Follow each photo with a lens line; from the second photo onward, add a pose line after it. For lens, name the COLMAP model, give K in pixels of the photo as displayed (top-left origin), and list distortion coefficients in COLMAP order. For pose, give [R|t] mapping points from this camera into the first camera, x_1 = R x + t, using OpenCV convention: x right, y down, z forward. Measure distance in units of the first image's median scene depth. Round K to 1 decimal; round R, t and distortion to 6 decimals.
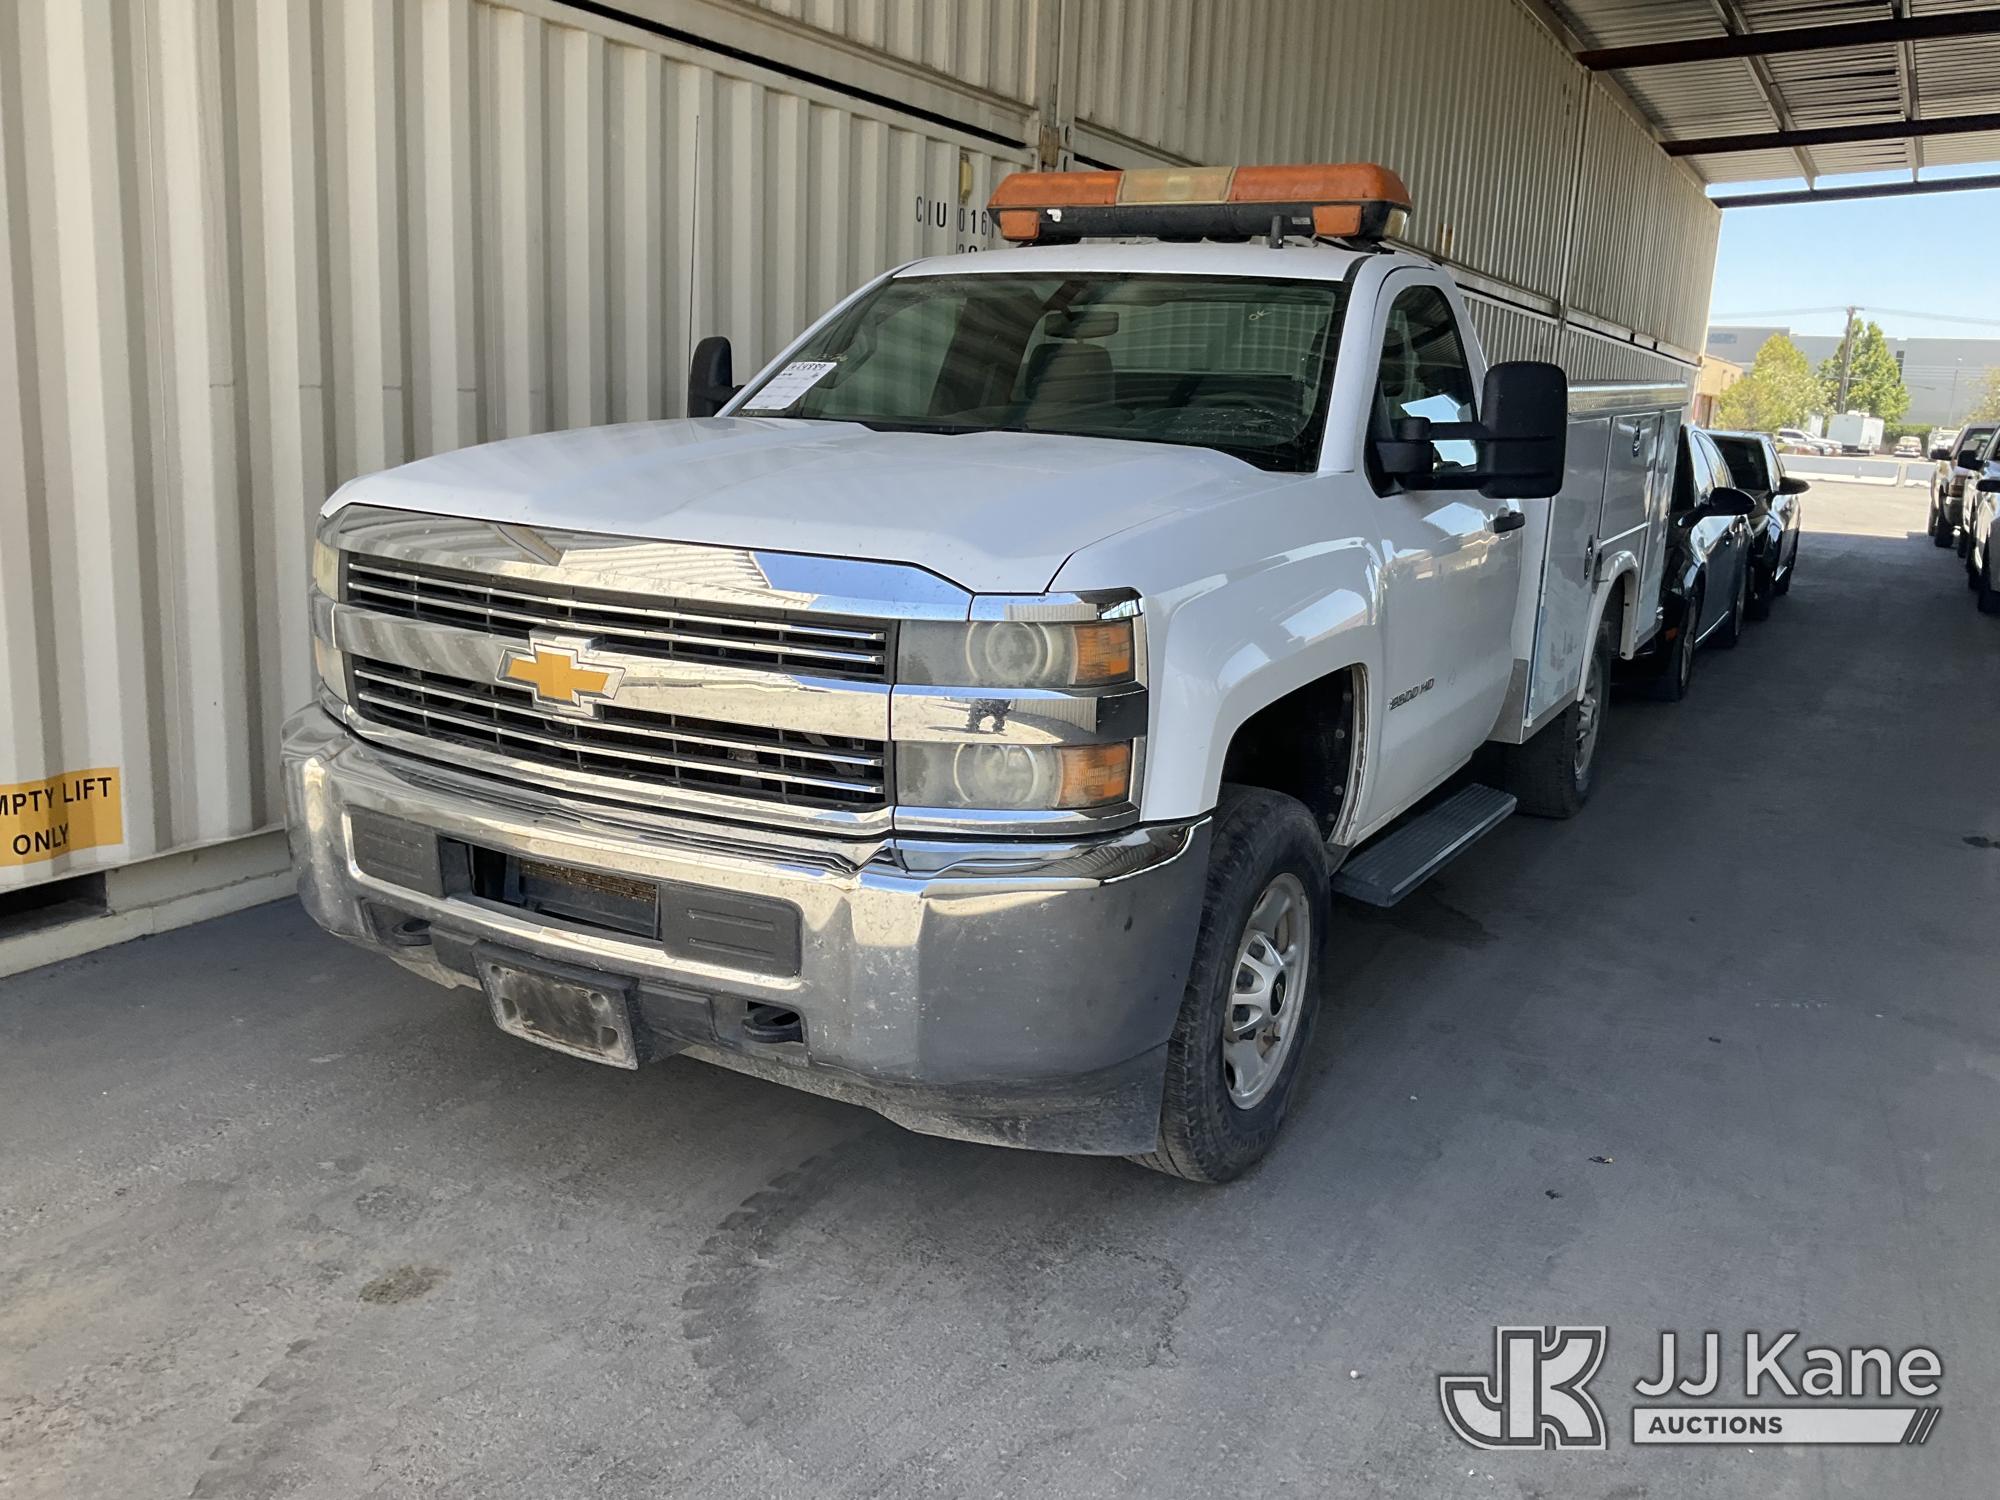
lens RADIAL K [[1660.8, 0, 994.3], [0, 1660.8, 754.4], [0, 0, 1]] dist [-0.032099, 0.007619]
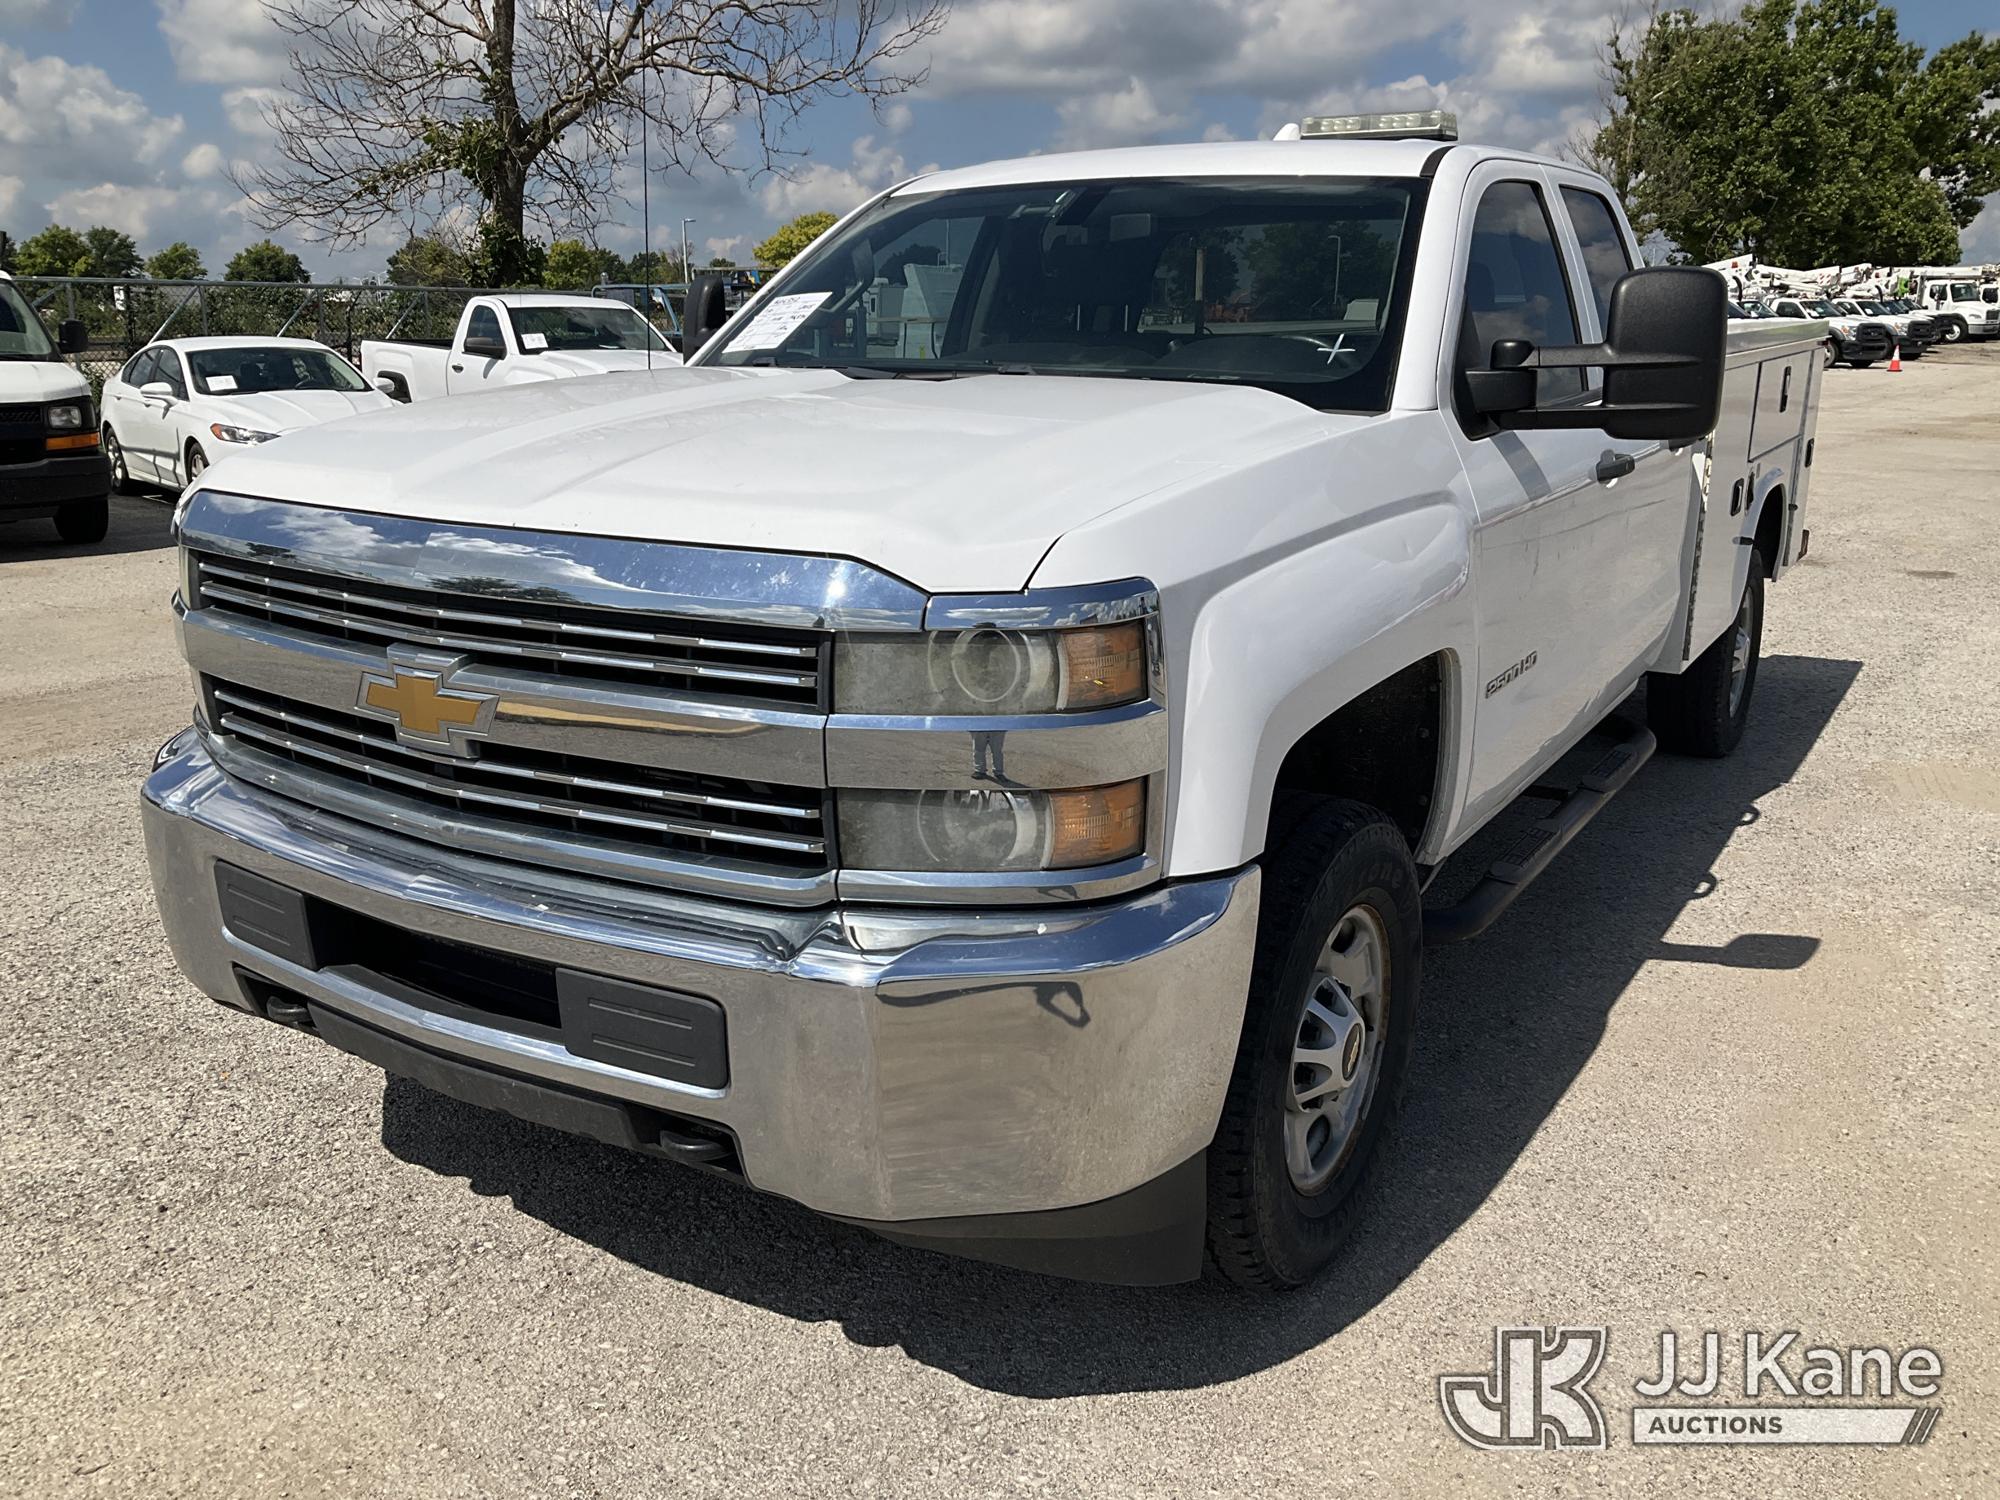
lens RADIAL K [[1675.2, 0, 1010.4], [0, 1675.2, 735.9], [0, 0, 1]] dist [0.030401, -0.090838]
pose [[0.998828, -0.021239, -0.043494, 0.046916], [0.022454, 0.999366, 0.027645, -0.043283], [0.042879, -0.028589, 0.998671, 0.191971]]
